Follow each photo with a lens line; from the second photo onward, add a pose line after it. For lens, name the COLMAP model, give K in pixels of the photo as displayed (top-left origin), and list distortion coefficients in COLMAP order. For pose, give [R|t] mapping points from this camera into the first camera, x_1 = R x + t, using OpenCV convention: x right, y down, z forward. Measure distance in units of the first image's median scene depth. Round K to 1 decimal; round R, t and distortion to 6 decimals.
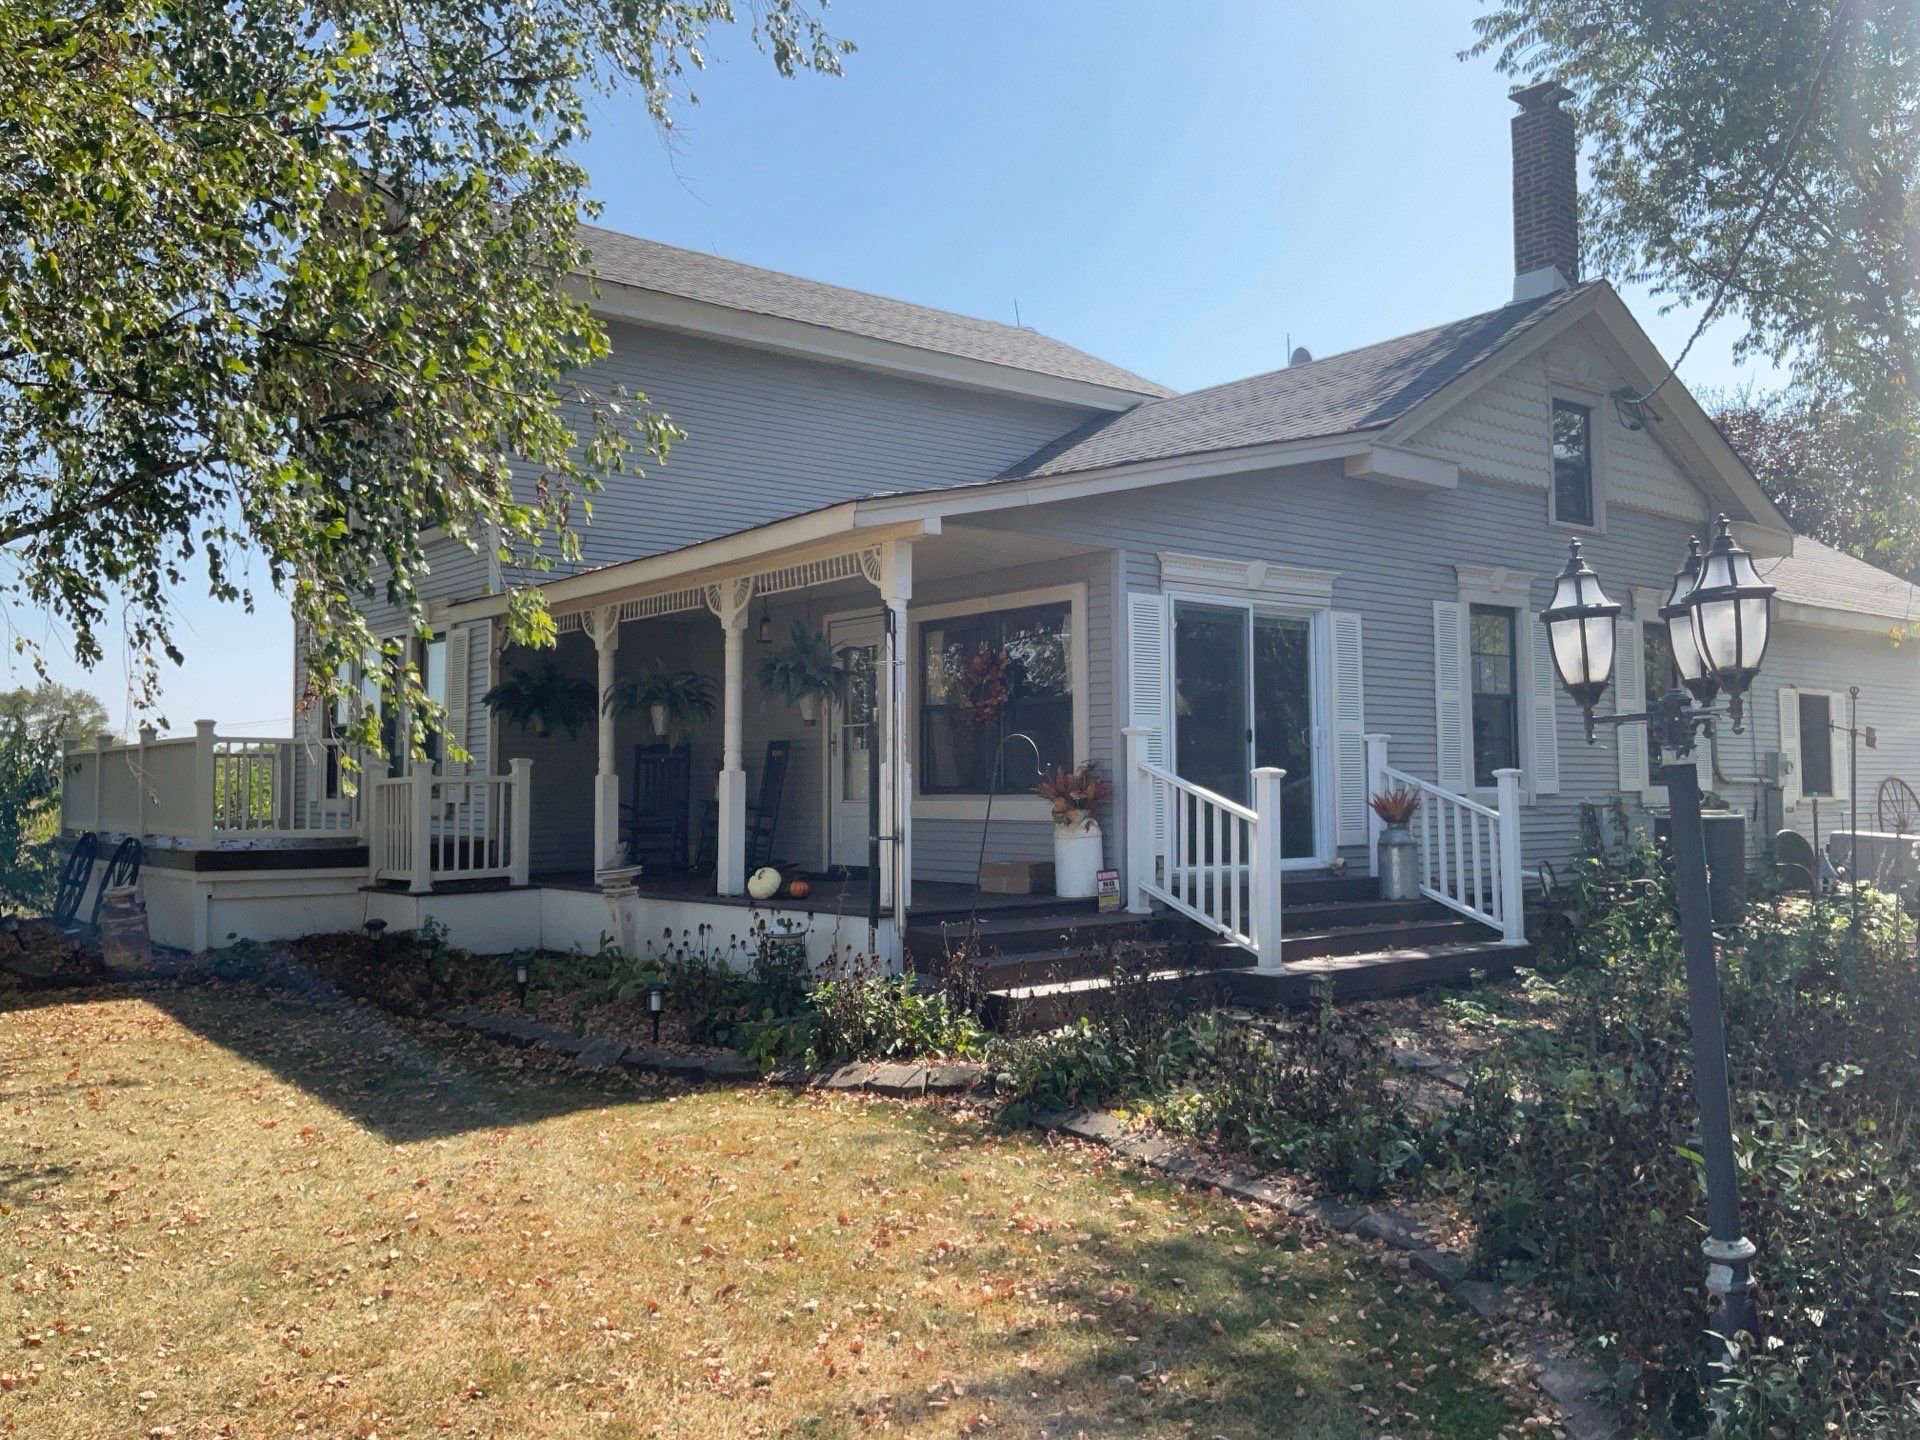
lens RADIAL K [[1586.7, 0, 955.5], [0, 1586.7, 712.8], [0, 0, 1]] dist [0.115344, -0.226087]
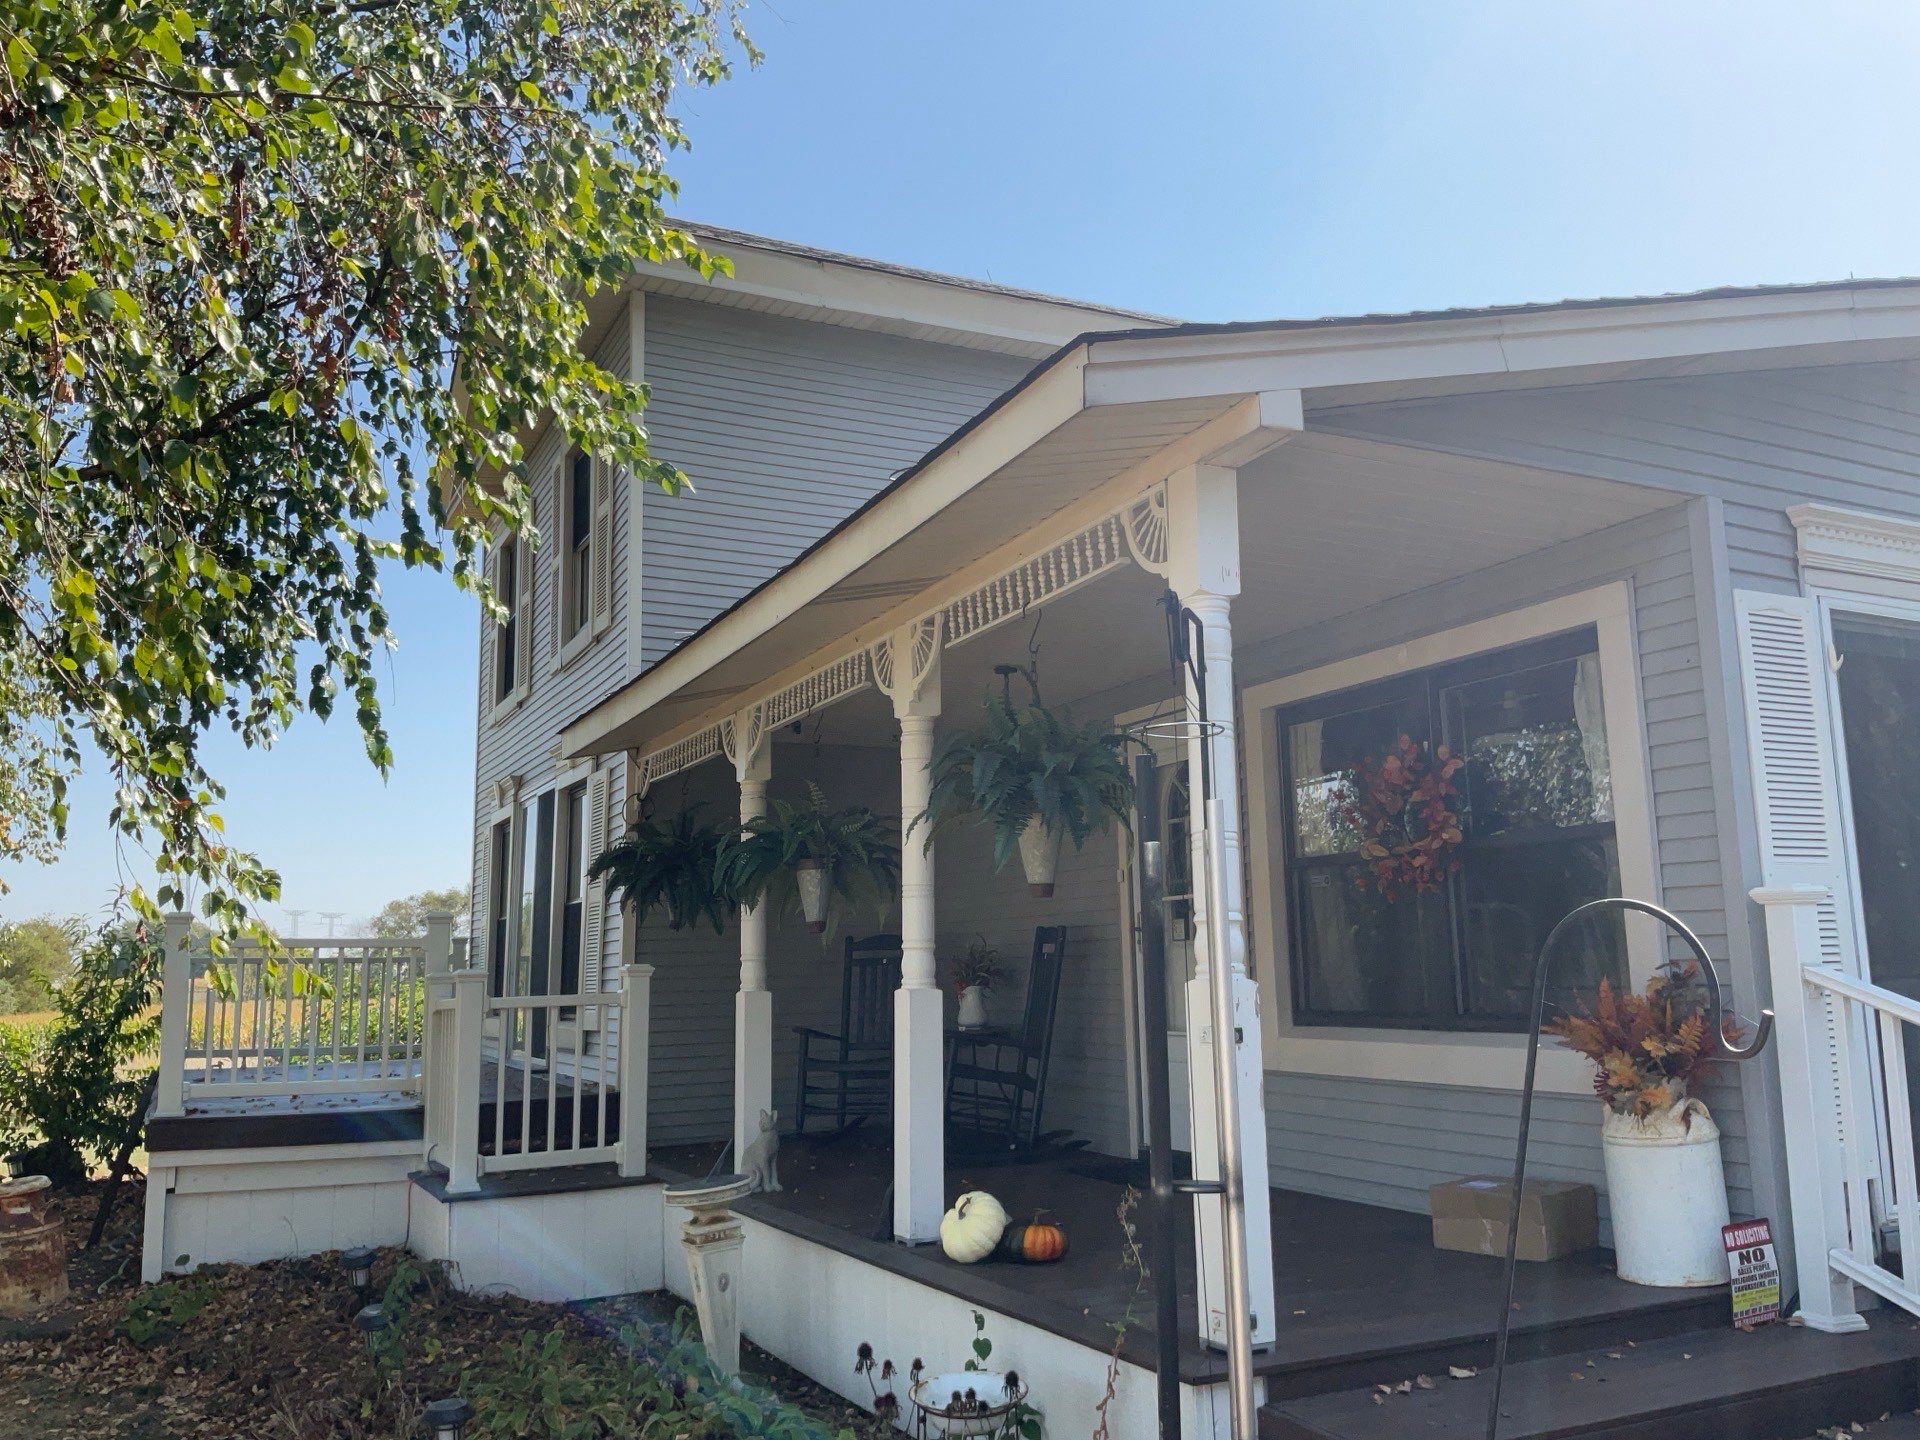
lens RADIAL K [[1586.7, 0, 955.5], [0, 1586.7, 712.8], [0, 0, 1]] dist [0.115344, -0.226087]
pose [[0.971588, -0.050022, -0.231331, -0.003488], [0.023145, 0.992807, -0.117471, 0.008385], [0.235543, 0.108779, 0.965757, 0.495115]]
